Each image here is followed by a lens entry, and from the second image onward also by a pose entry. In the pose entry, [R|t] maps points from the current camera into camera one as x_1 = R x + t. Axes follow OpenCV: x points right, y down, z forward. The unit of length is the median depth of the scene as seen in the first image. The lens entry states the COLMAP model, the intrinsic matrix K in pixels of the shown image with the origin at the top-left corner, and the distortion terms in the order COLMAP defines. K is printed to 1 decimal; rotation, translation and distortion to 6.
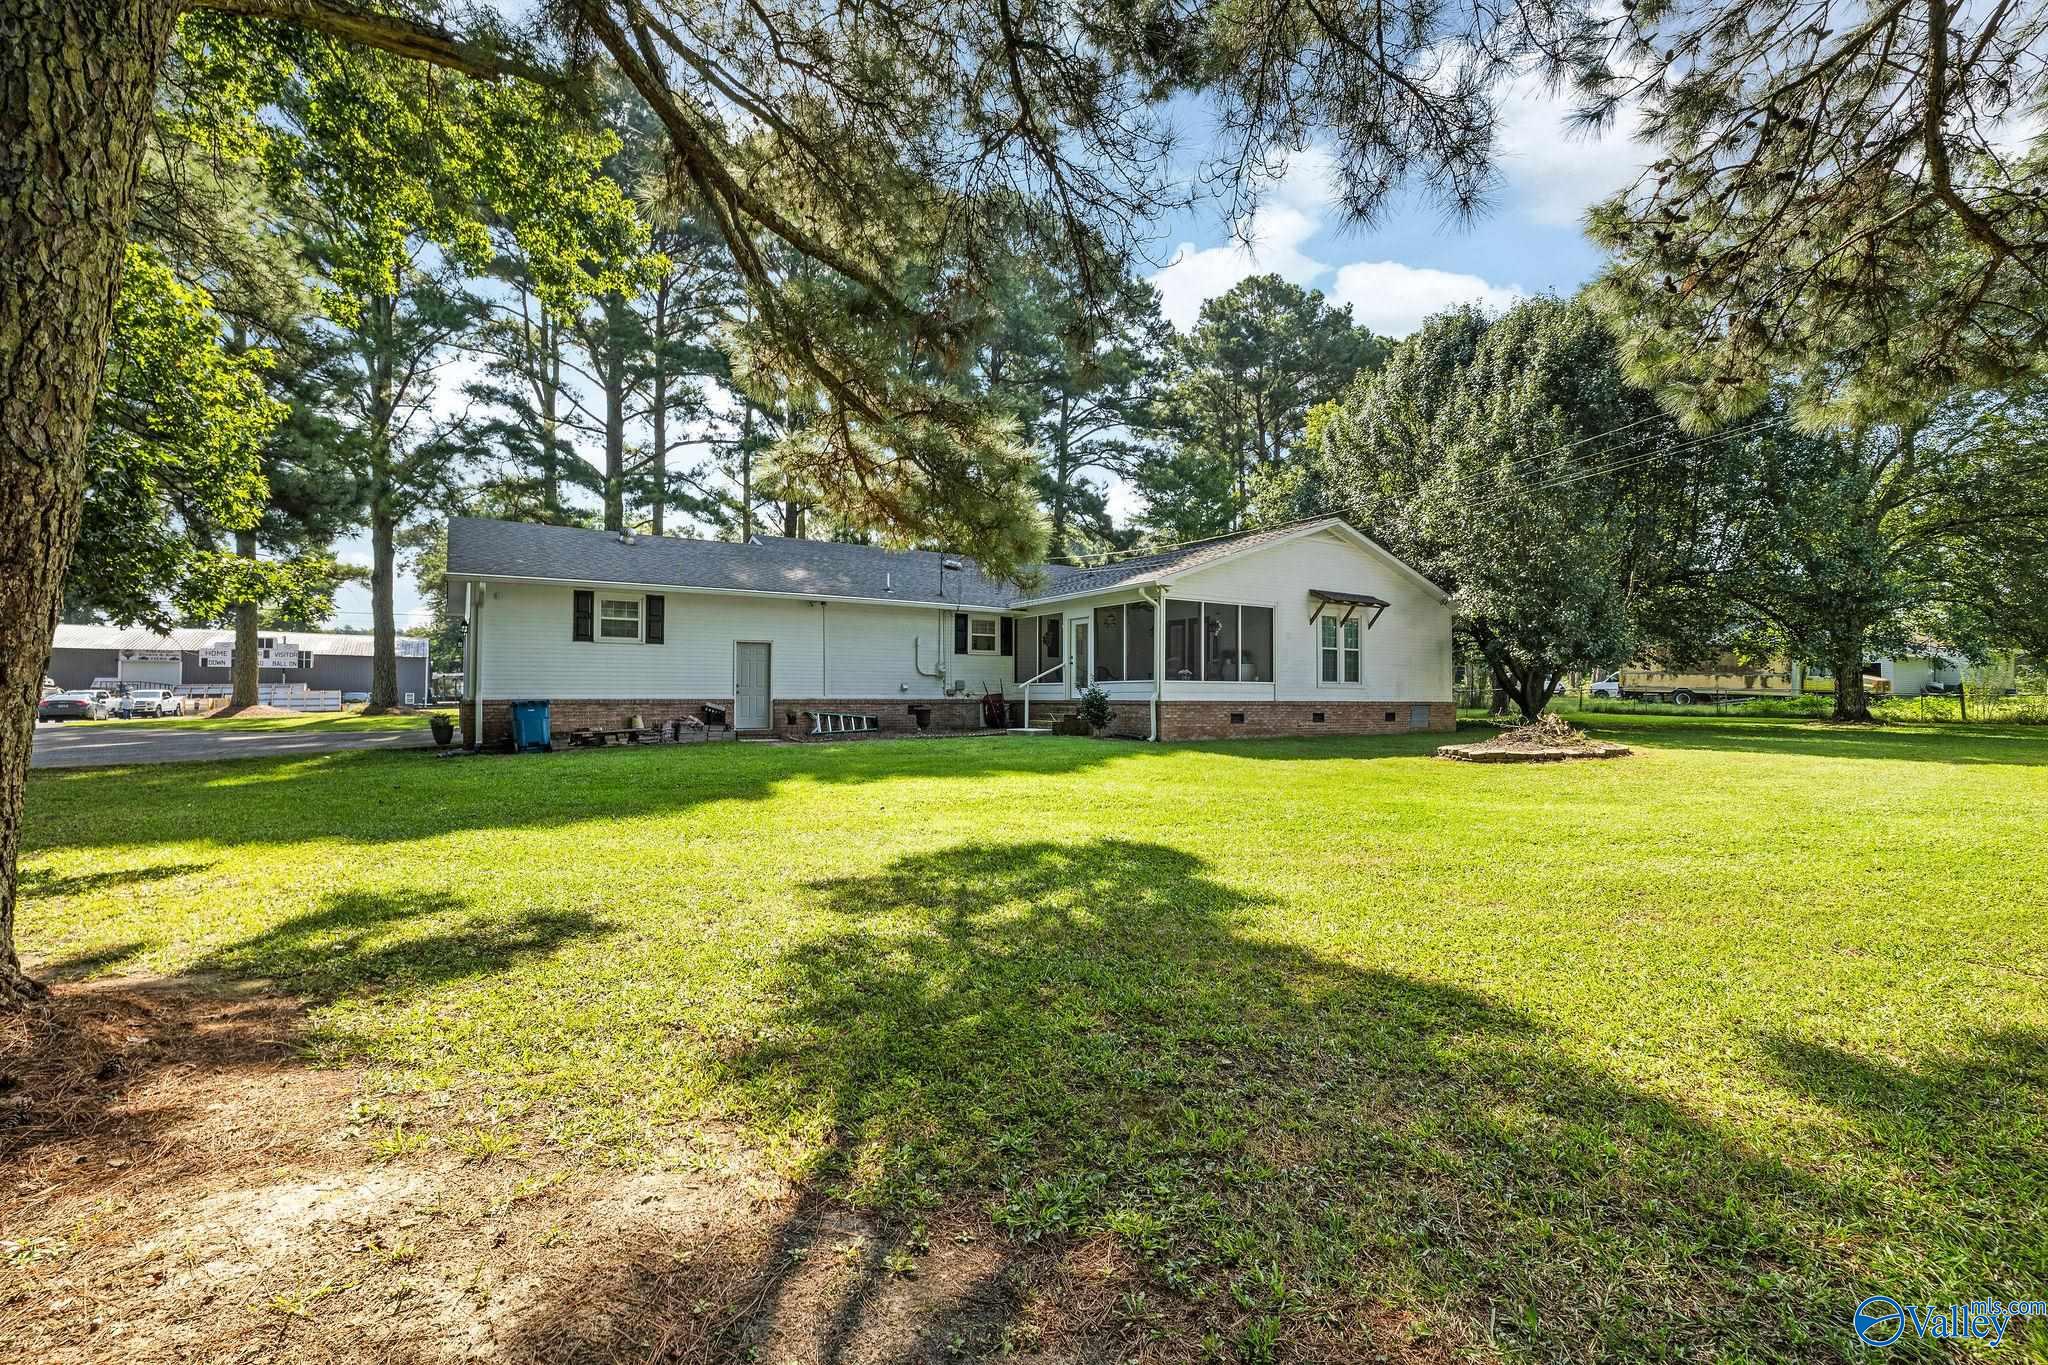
lens RADIAL K [[883.6, 0, 1024.0], [0, 883.6, 682.5], [0, 0, 1]] dist [-0.002245, -0.000244]
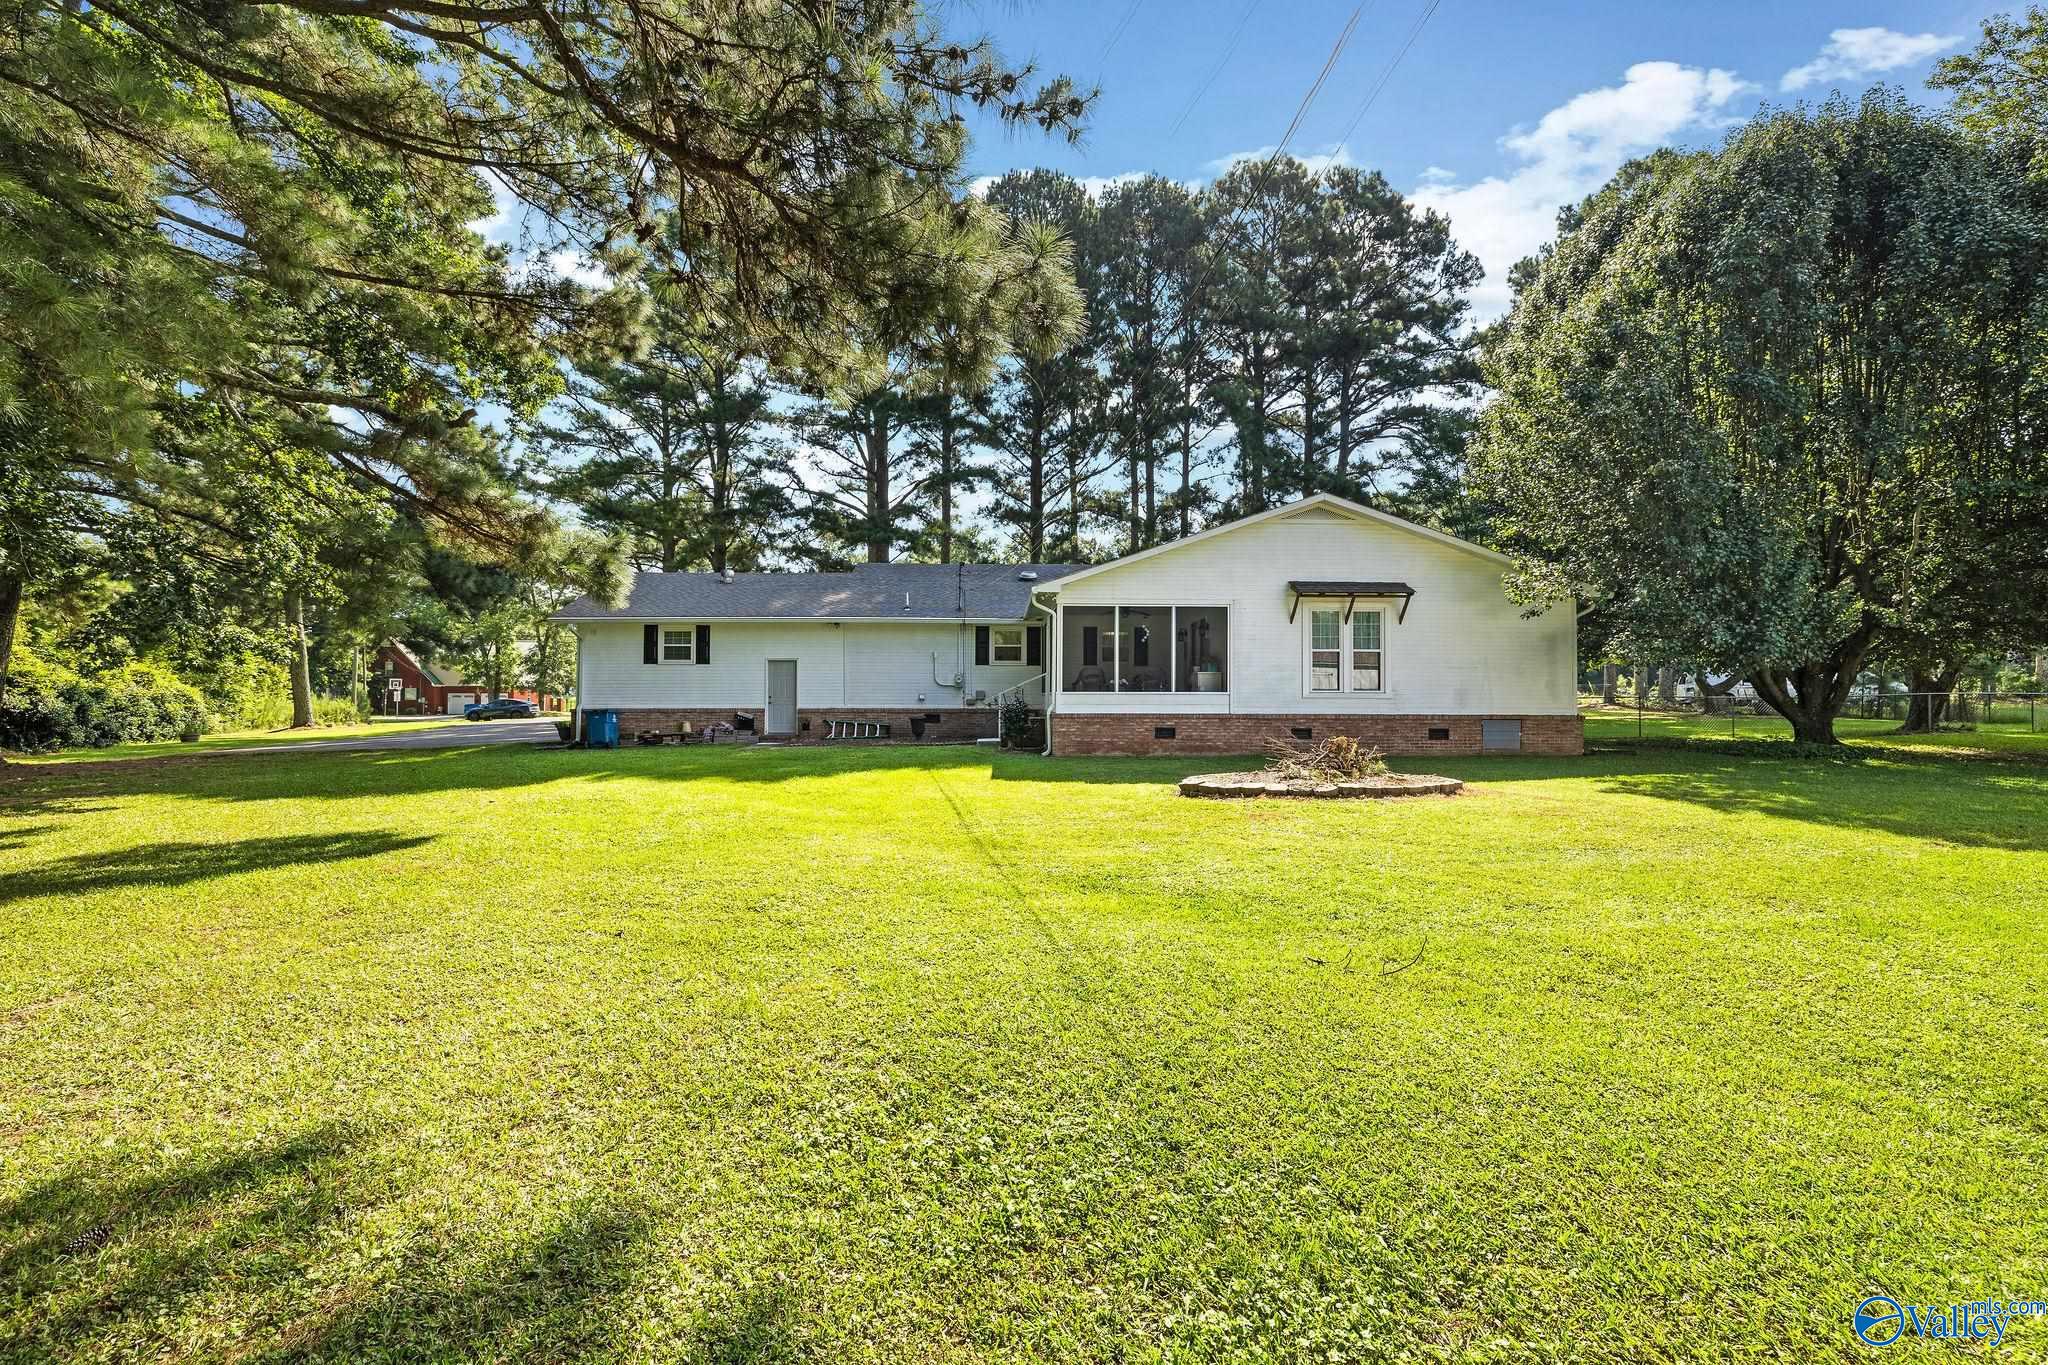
lens RADIAL K [[883.6, 0, 1024.0], [0, 883.6, 682.5], [0, 0, 1]] dist [-0.002245, -0.000244]
pose [[0.851240, -0.009083, -0.524698, 0.581796], [0.009592, 0.999952, -0.001749, -0.010639], [0.524689, -0.003544, 0.851287, 0.158707]]
